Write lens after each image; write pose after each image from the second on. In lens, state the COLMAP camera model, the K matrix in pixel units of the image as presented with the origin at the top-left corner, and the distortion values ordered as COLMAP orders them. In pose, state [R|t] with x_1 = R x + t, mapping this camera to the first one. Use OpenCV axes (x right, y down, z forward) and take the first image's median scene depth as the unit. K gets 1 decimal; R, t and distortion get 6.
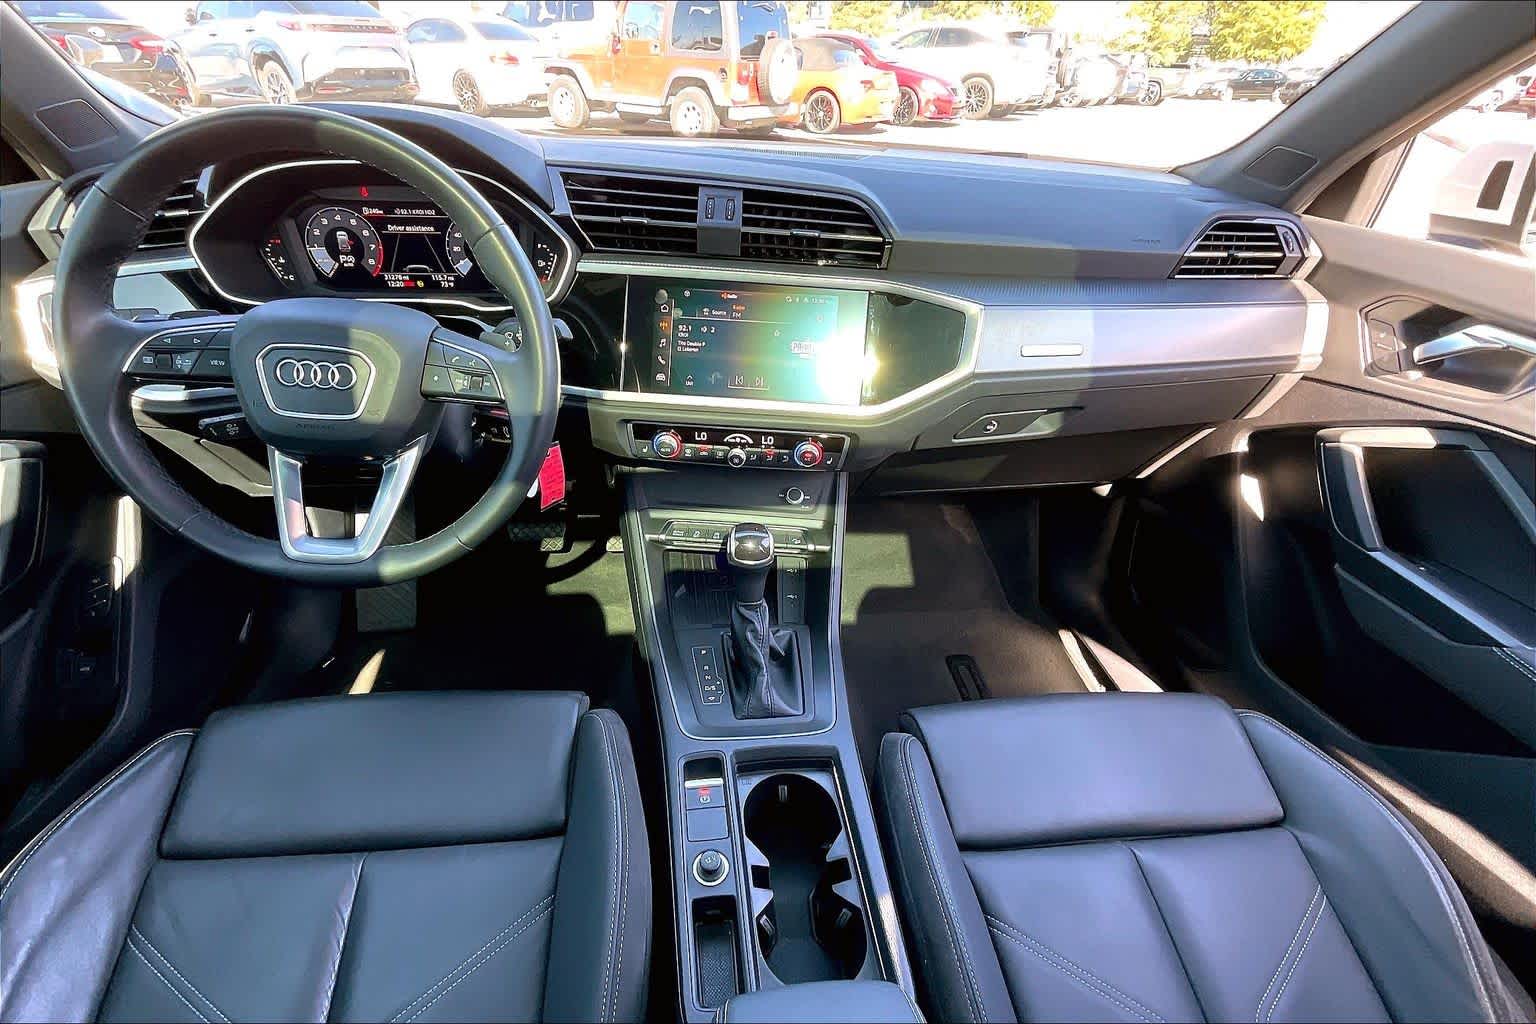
lens RADIAL K [[681.4, 0, 758.3], [0, 681.4, 522.0], [0, 0, 1]] dist [-0.012233, 0.001591]
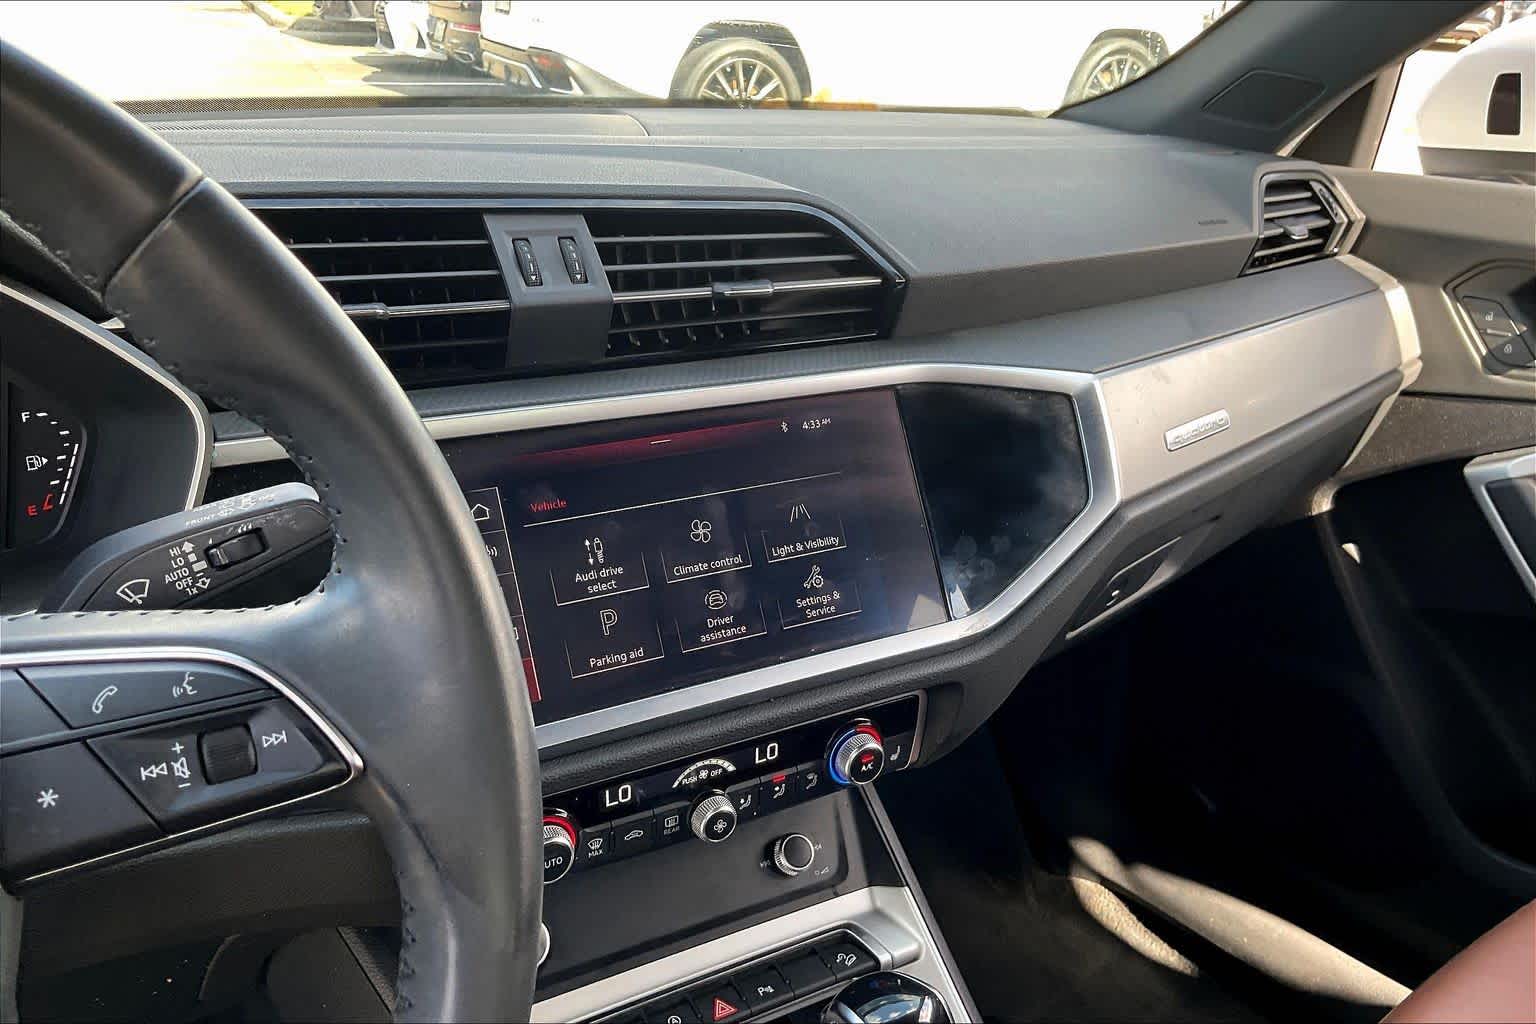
lens RADIAL K [[1252.3, 0, 762.5], [0, 1252.3, 500.2], [0, 0, 1]] dist [0.047645, -0.103403]
pose [[0.835208, -0.211760, 0.507529, -0.352913], [0.308448, 0.944441, -0.113536, -0.182192], [-0.455289, 0.251373, 0.854122, 0.298461]]
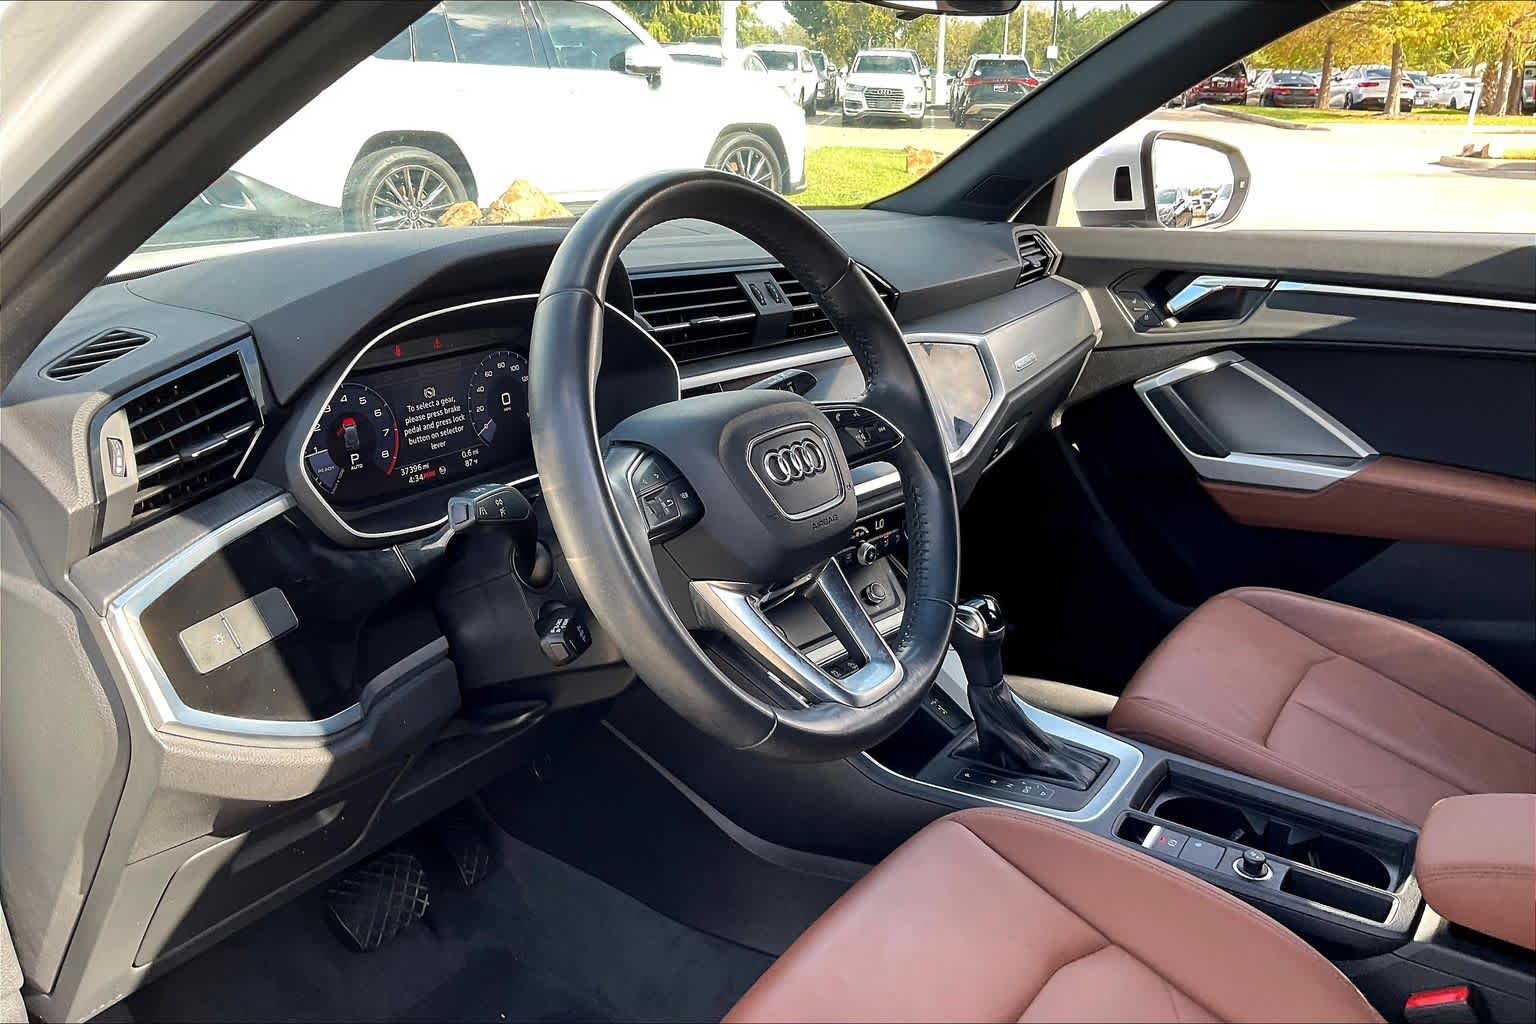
lens RADIAL K [[1221.3, 0, 709.8], [0, 1221.3, 513.1], [0, 0, 1]] dist [0.033138, -0.010065]
pose [[0.661042, -0.276375, 0.697597, -1.219329], [0.447800, 0.891293, -0.071221, -0.119529], [-0.602079, 0.359464, 0.712942, 0.015822]]
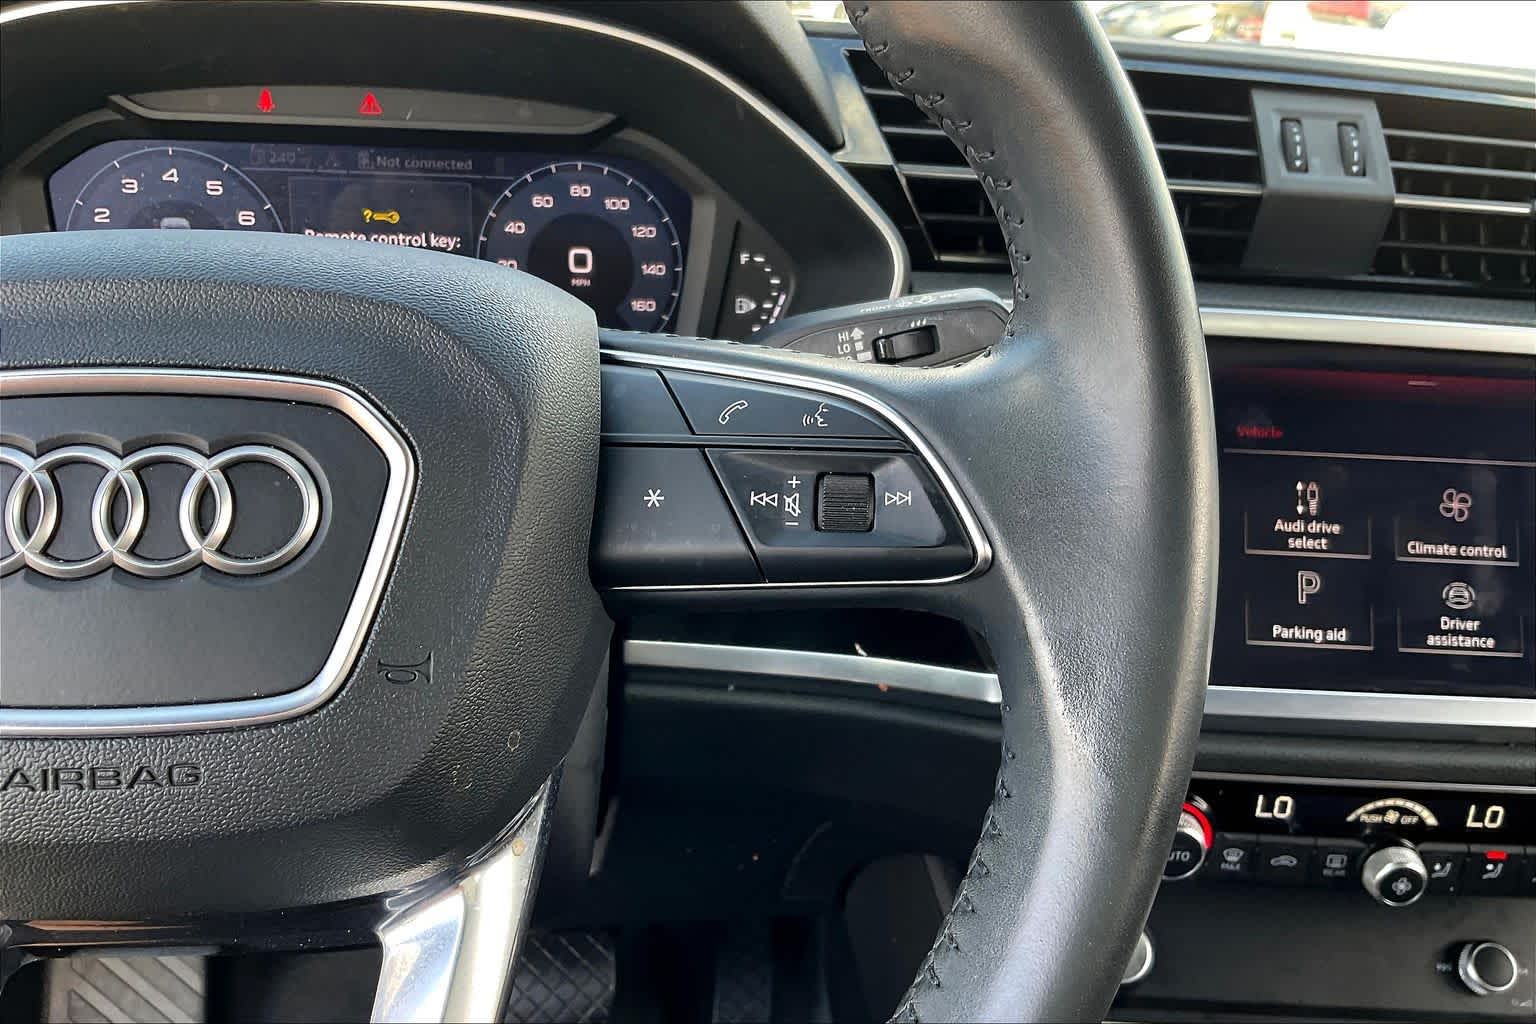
lens RADIAL K [[1252.3, 0, 786.2], [0, 1252.3, 522.6], [0, 0, 1]] dist [0.047645, -0.103403]
pose [[0.999063, -0.011743, 0.041655, -0.339074], [0.021052, 0.972803, -0.230673, -0.126267], [-0.037813, 0.231334, 0.972139, 0.410759]]
